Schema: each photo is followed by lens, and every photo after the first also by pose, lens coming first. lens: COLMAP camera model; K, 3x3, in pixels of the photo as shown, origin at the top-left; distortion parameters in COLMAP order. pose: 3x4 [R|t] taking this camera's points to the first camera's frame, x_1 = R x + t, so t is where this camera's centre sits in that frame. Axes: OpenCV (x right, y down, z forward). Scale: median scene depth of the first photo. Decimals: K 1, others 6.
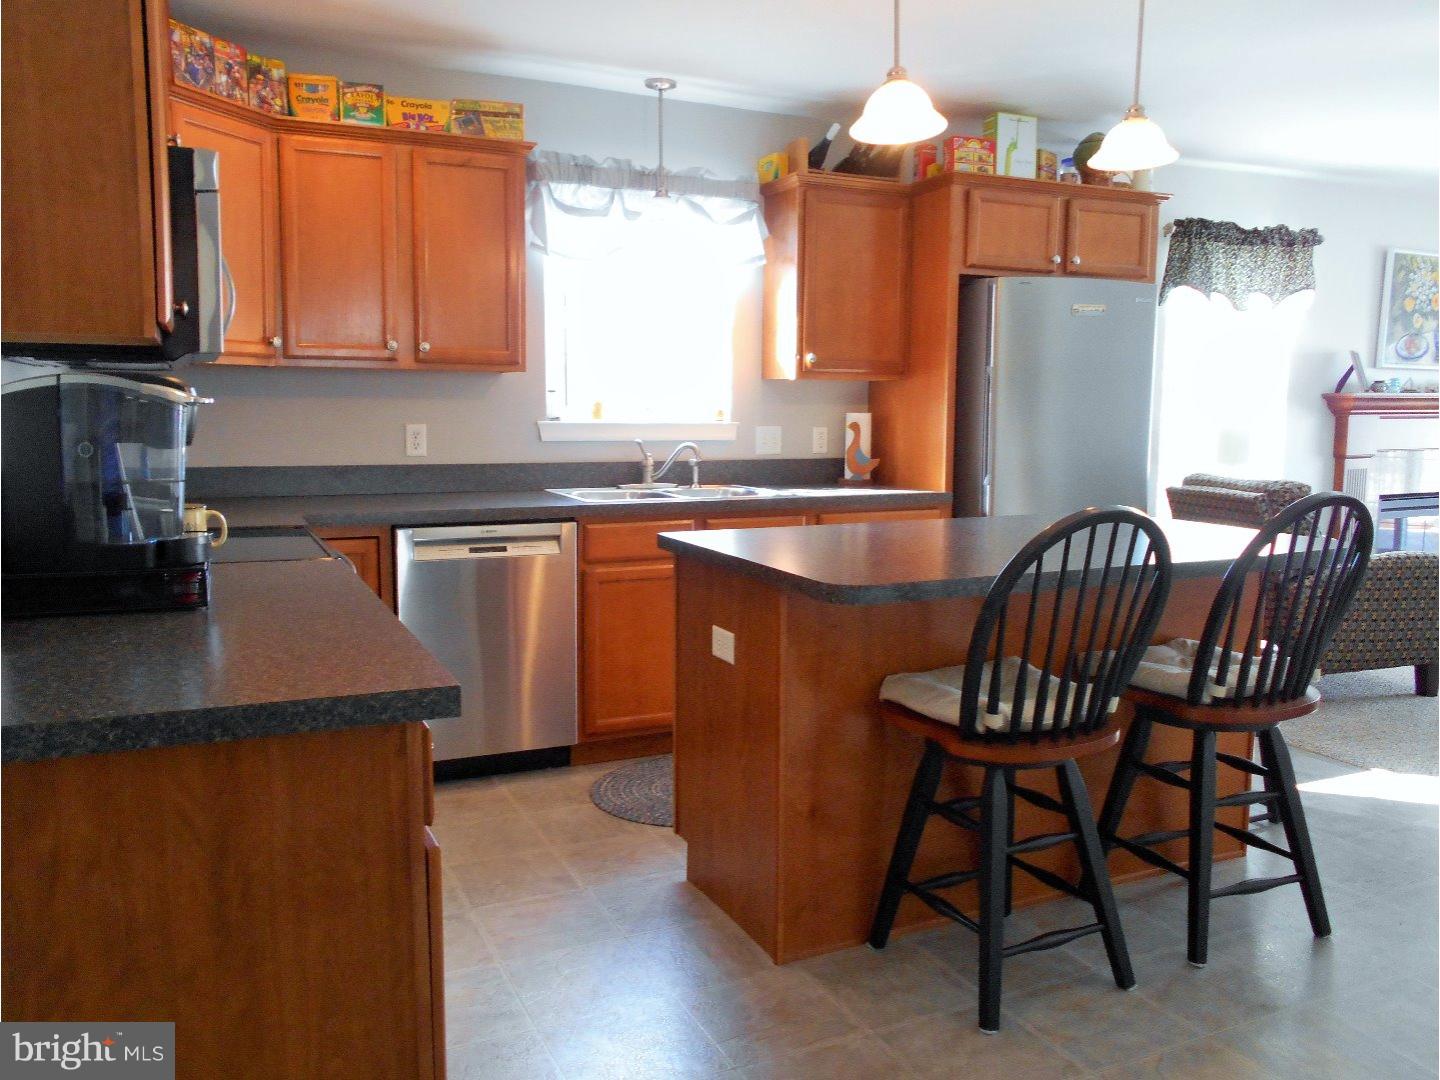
lens RADIAL K [[1109.0, 0, 720.0], [0, 1109.0, 540.0], [0, 0, 1]] dist [-0.029255, 0.004645]
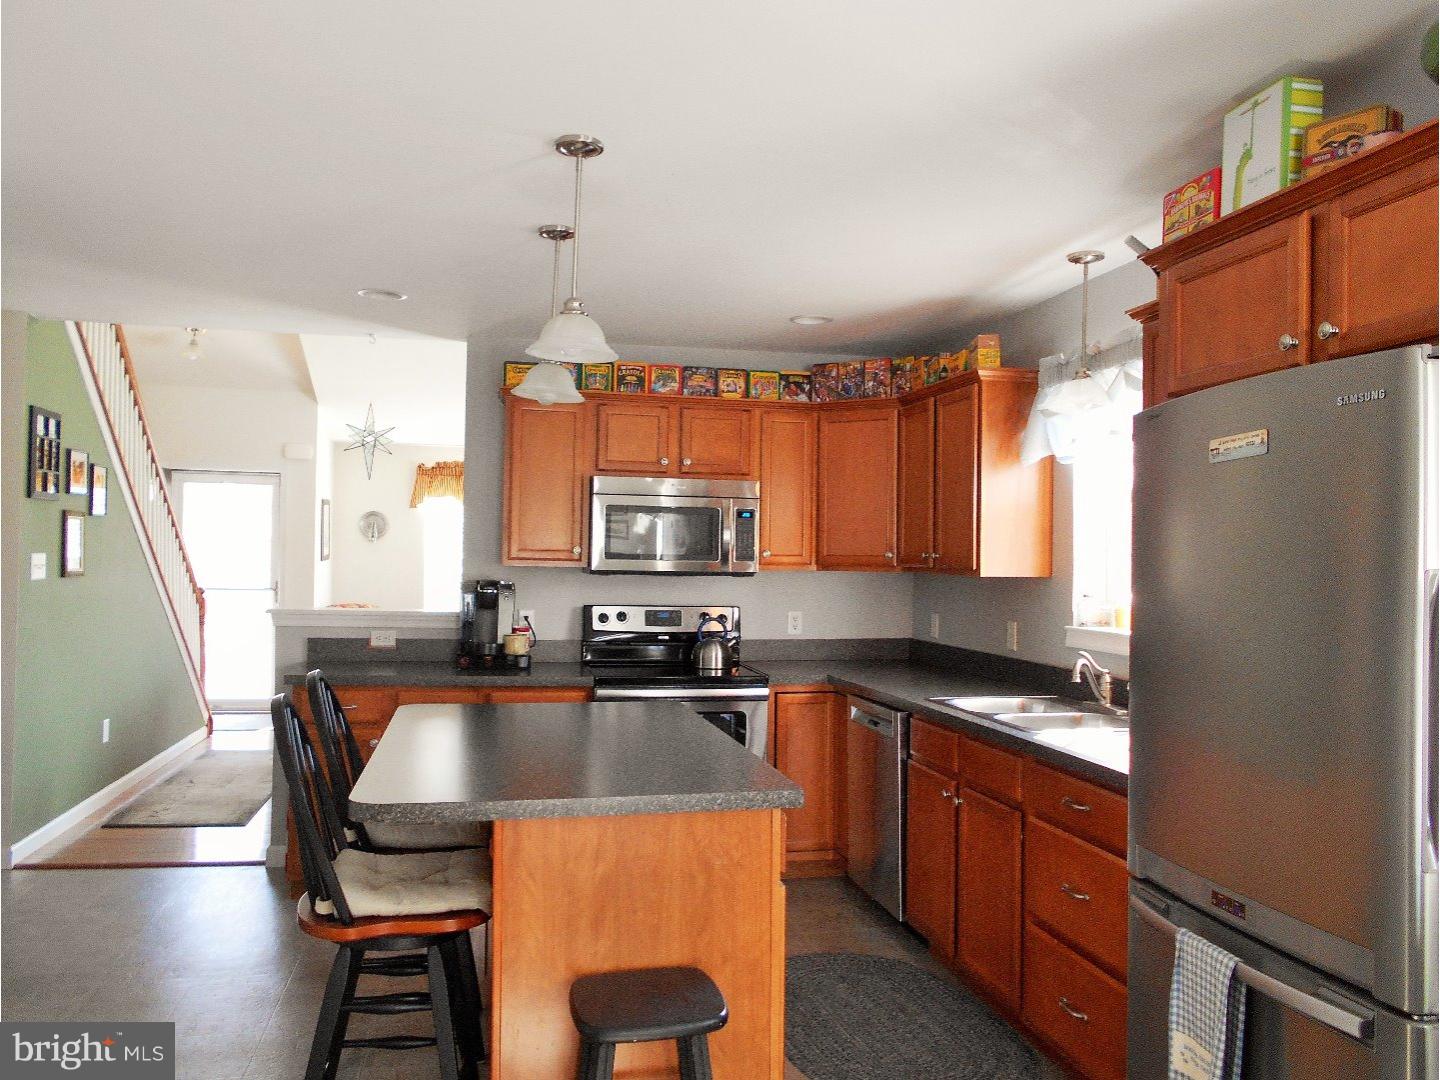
lens RADIAL K [[1123.7, 0, 720.0], [0, 1123.7, 540.0], [0, 0, 1]] dist [0.003438, 0.002568]
pose [[-0.218419, -0.032217, -0.975323, 0.899903], [-0.145124, 0.989413, -0.000182, -0.140555], [0.965004, 0.141503, -0.220783, 0.946220]]
